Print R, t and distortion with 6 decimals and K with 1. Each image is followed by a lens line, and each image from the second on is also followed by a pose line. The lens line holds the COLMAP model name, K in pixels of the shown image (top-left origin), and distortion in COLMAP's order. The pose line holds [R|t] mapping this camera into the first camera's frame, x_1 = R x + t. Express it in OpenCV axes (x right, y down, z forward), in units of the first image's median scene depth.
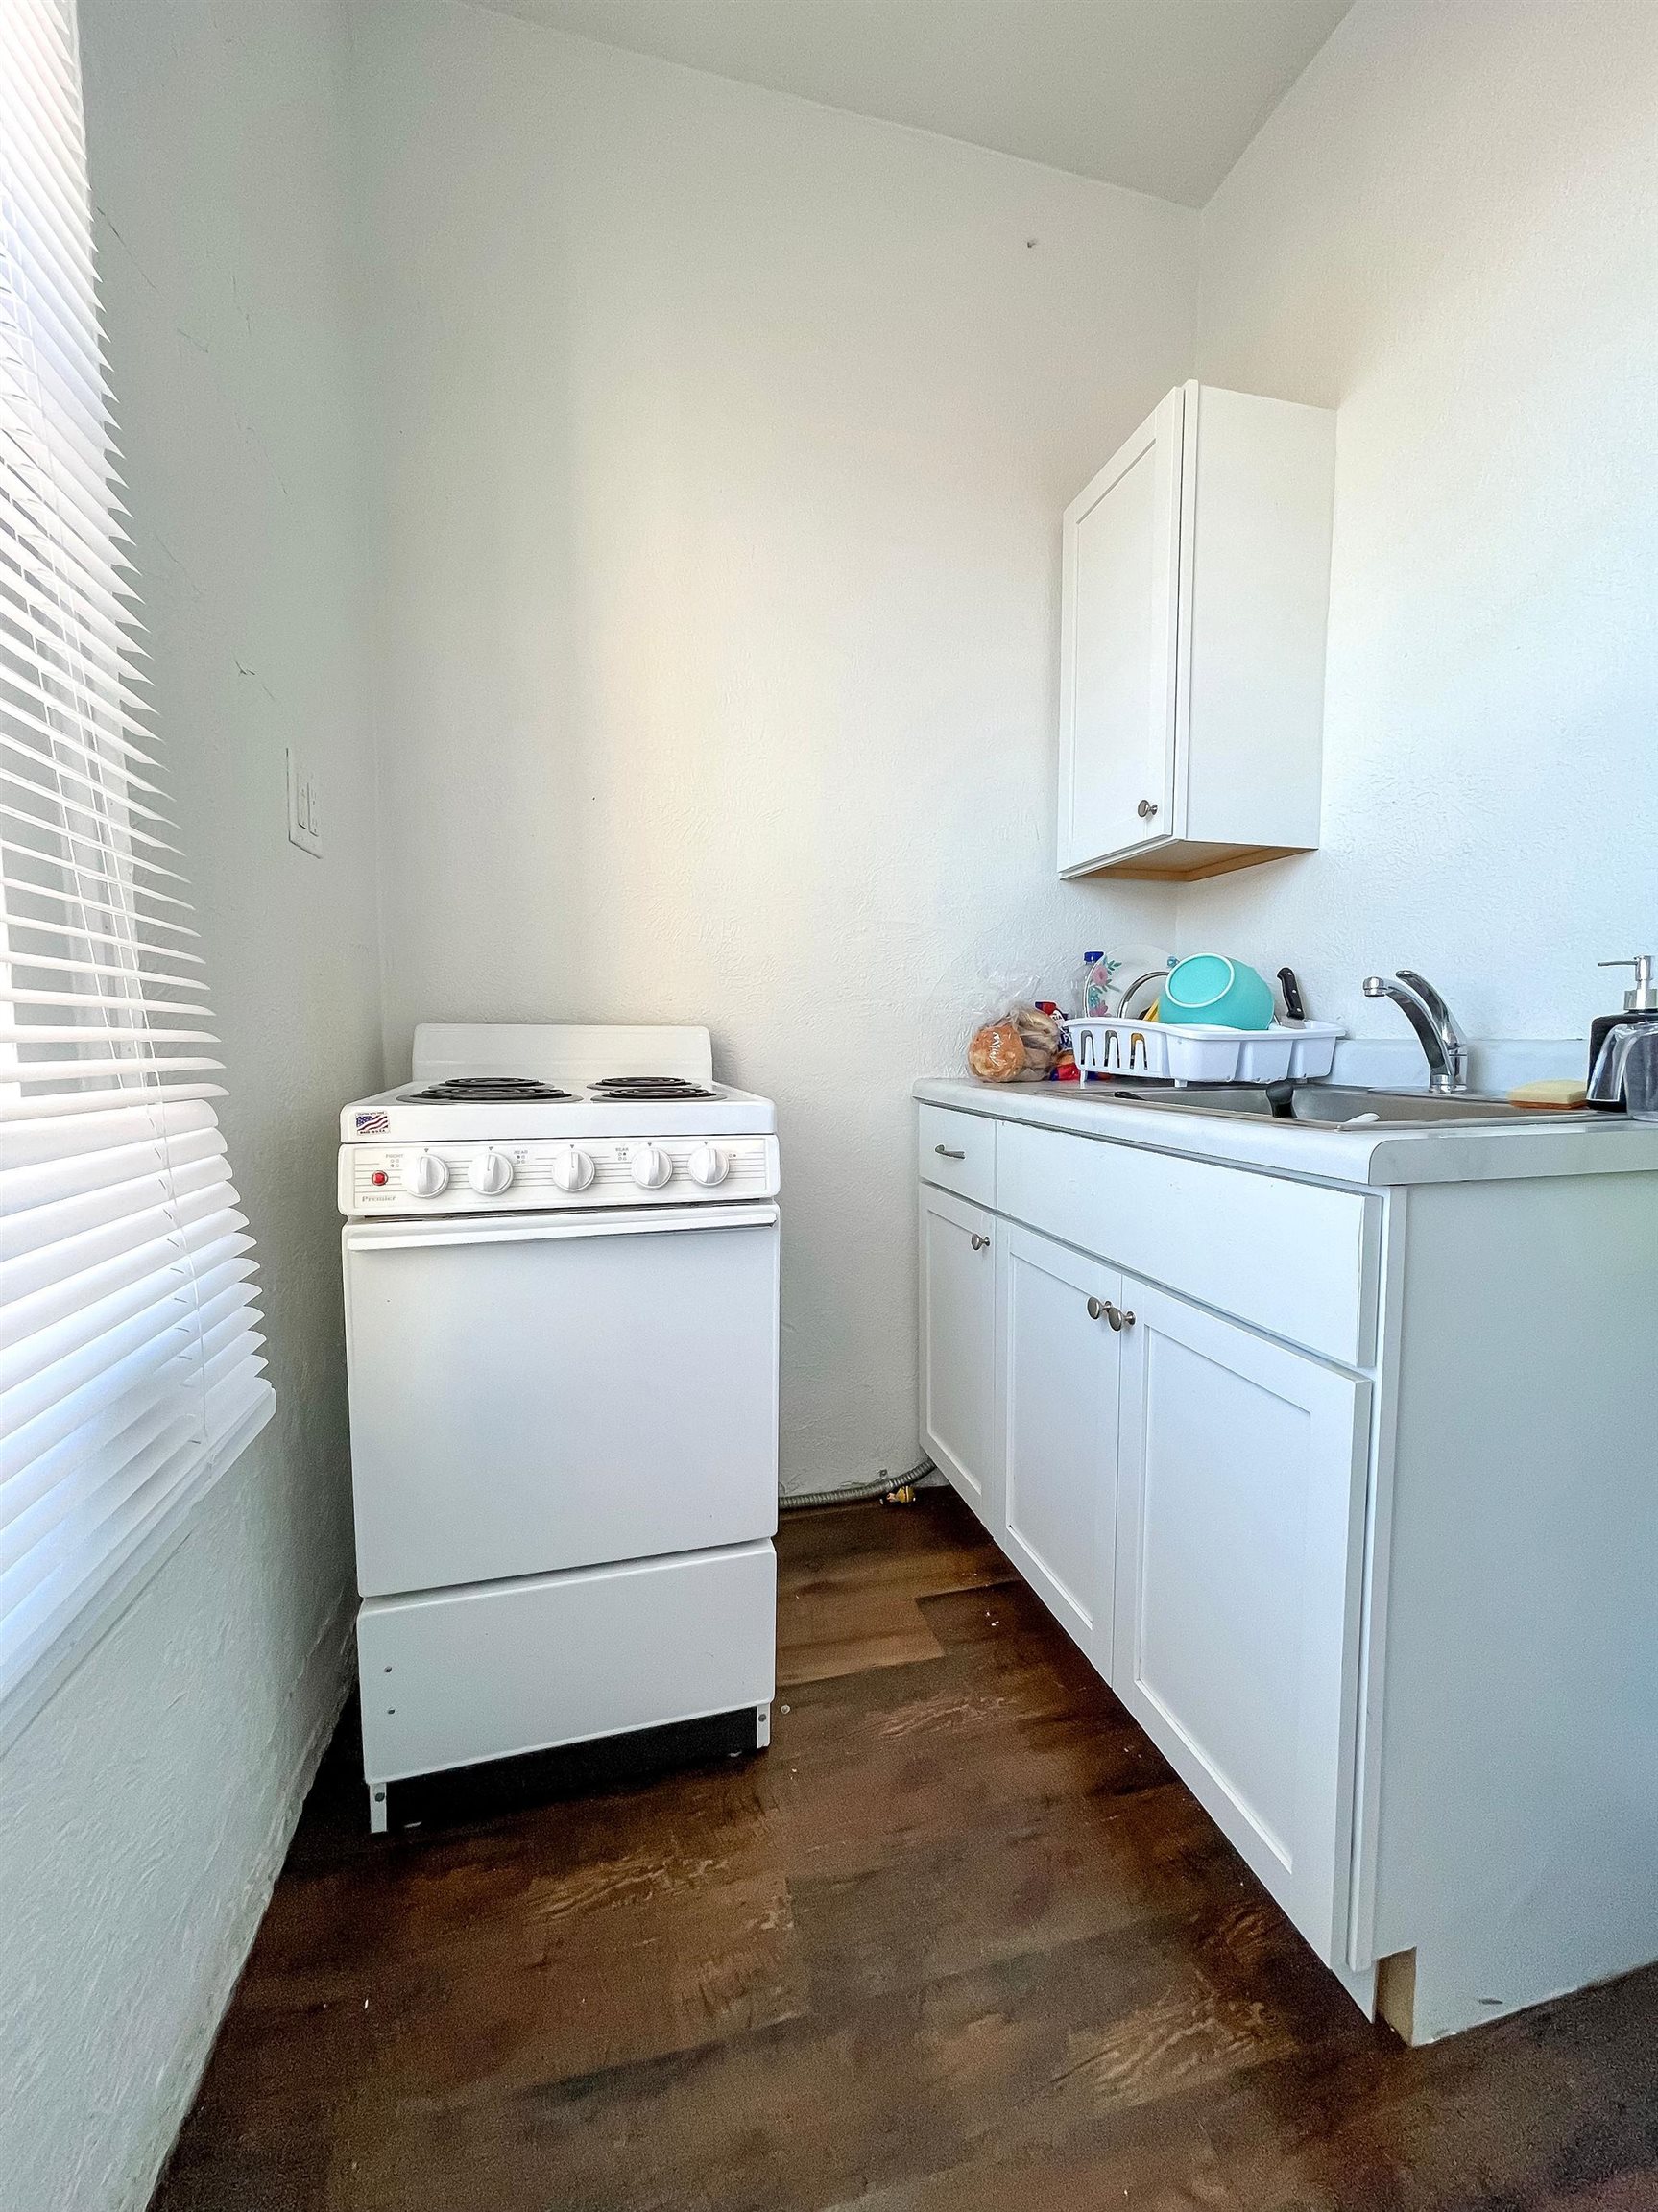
lens RADIAL K [[898.9, 0, 826.5], [0, 898.9, 1111.6], [0, 0, 1]] dist [-0.000766, -0.000361]
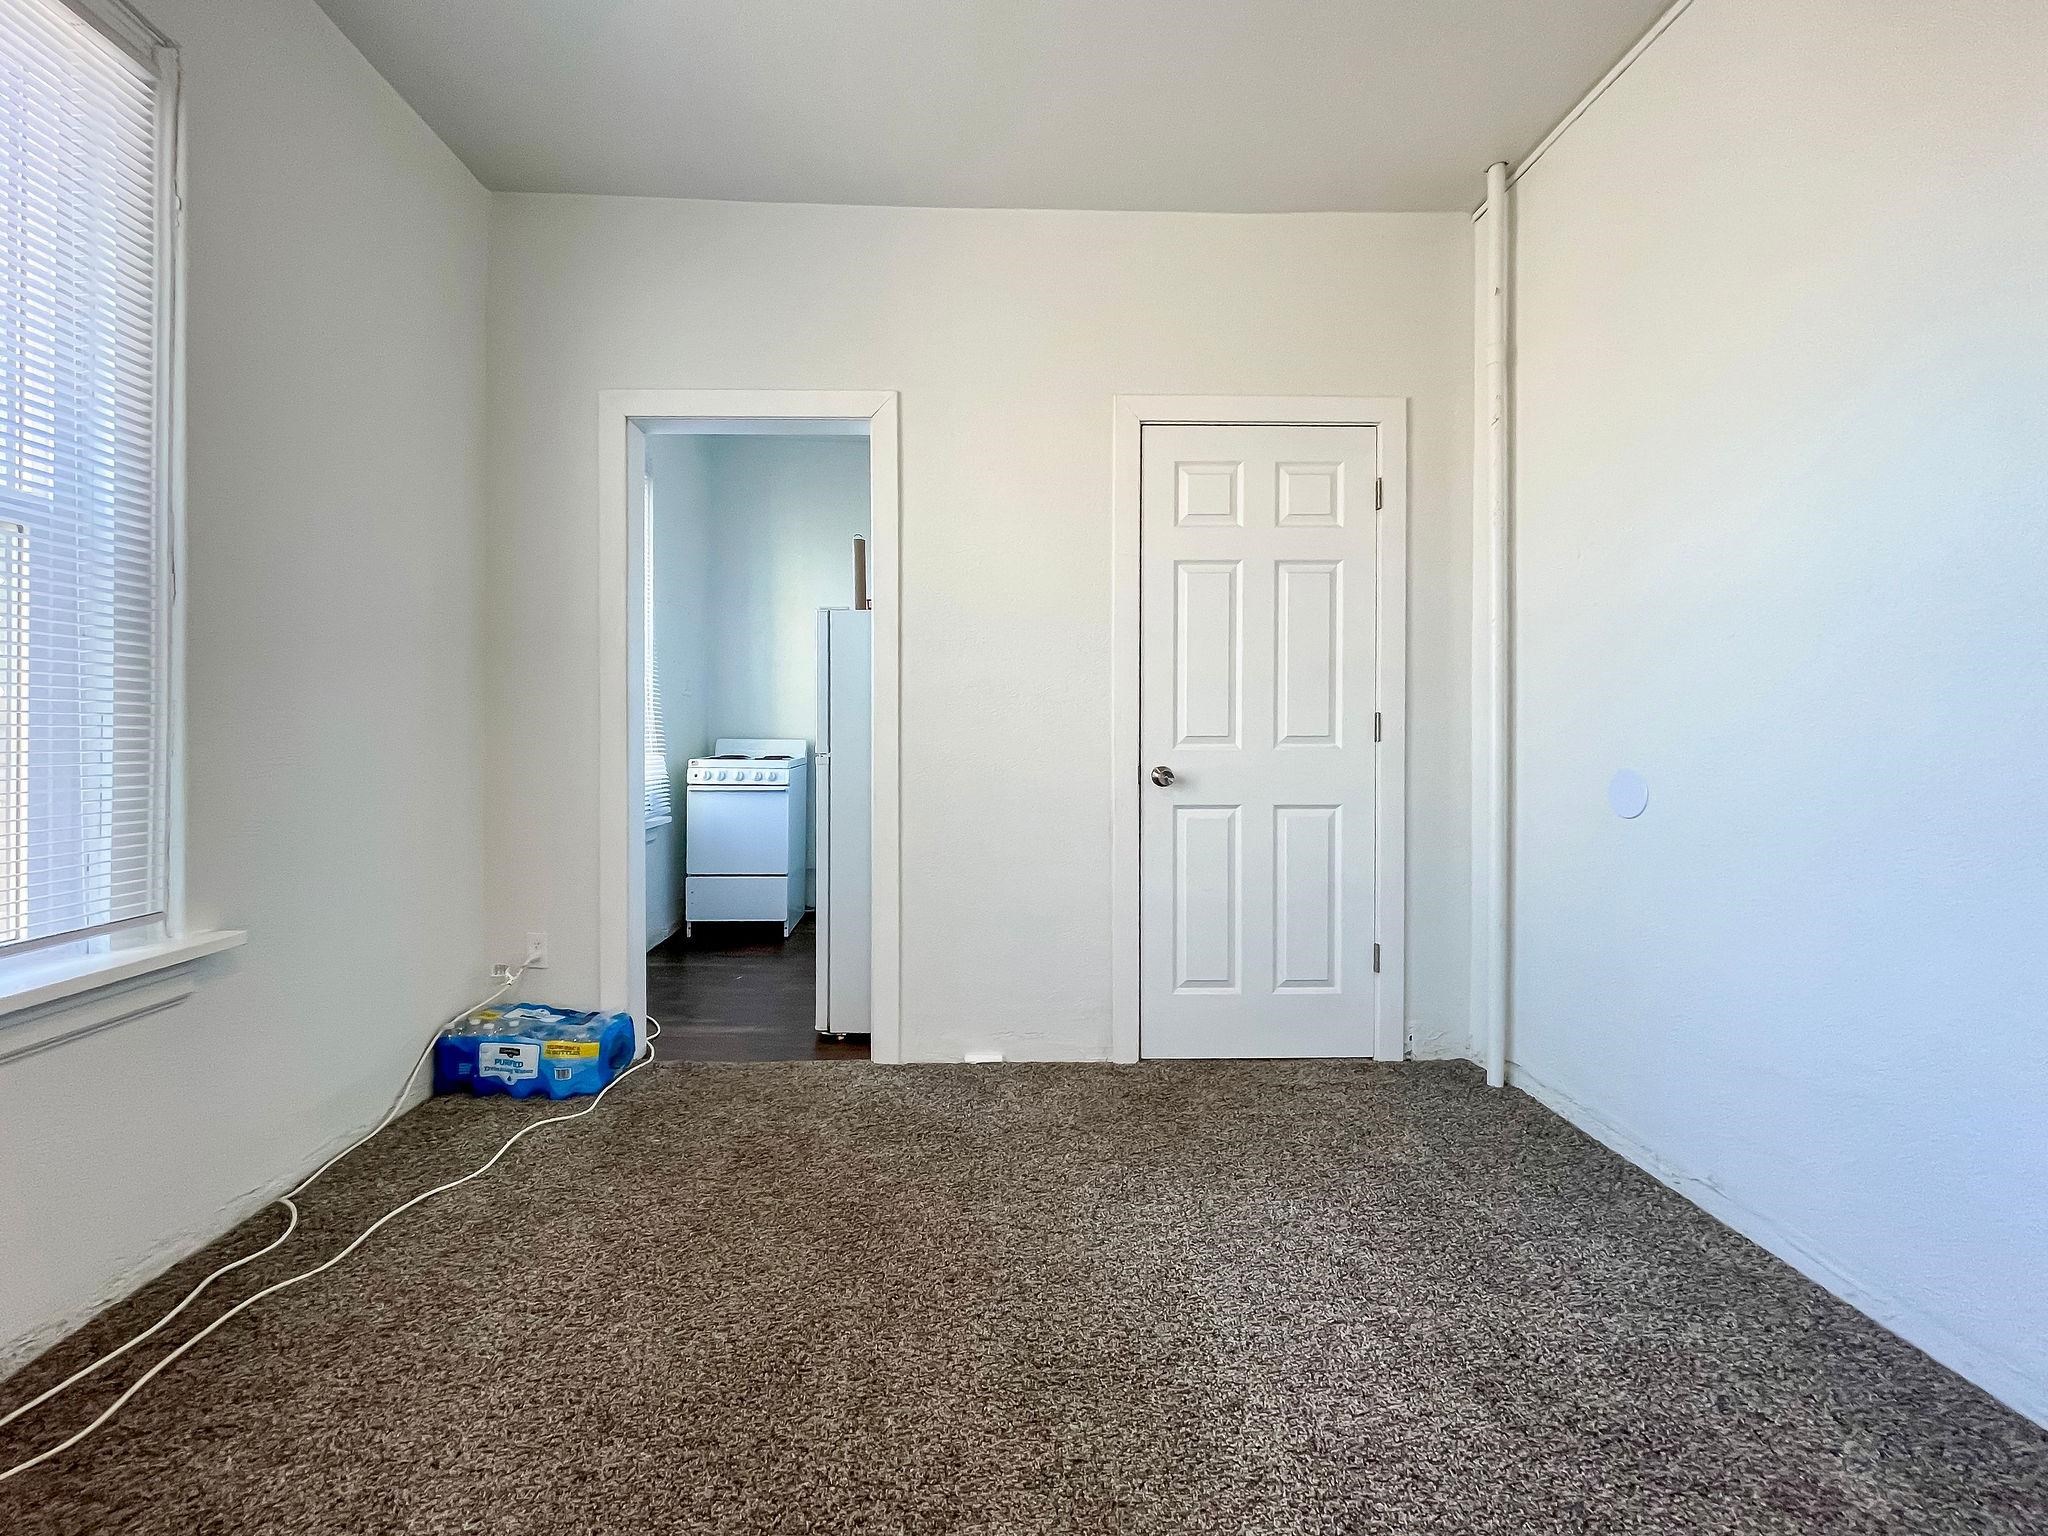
lens RADIAL K [[873.8, 0, 1008.4], [0, 873.8, 739.2], [0, 0, 1]] dist [0.003231, 0.000492]
pose [[0.976906, 0.010057, -0.213434, 1.826636], [-0.025335, 0.997297, -0.068970, 0.147847], [0.212164, 0.072785, 0.974520, -2.730059]]
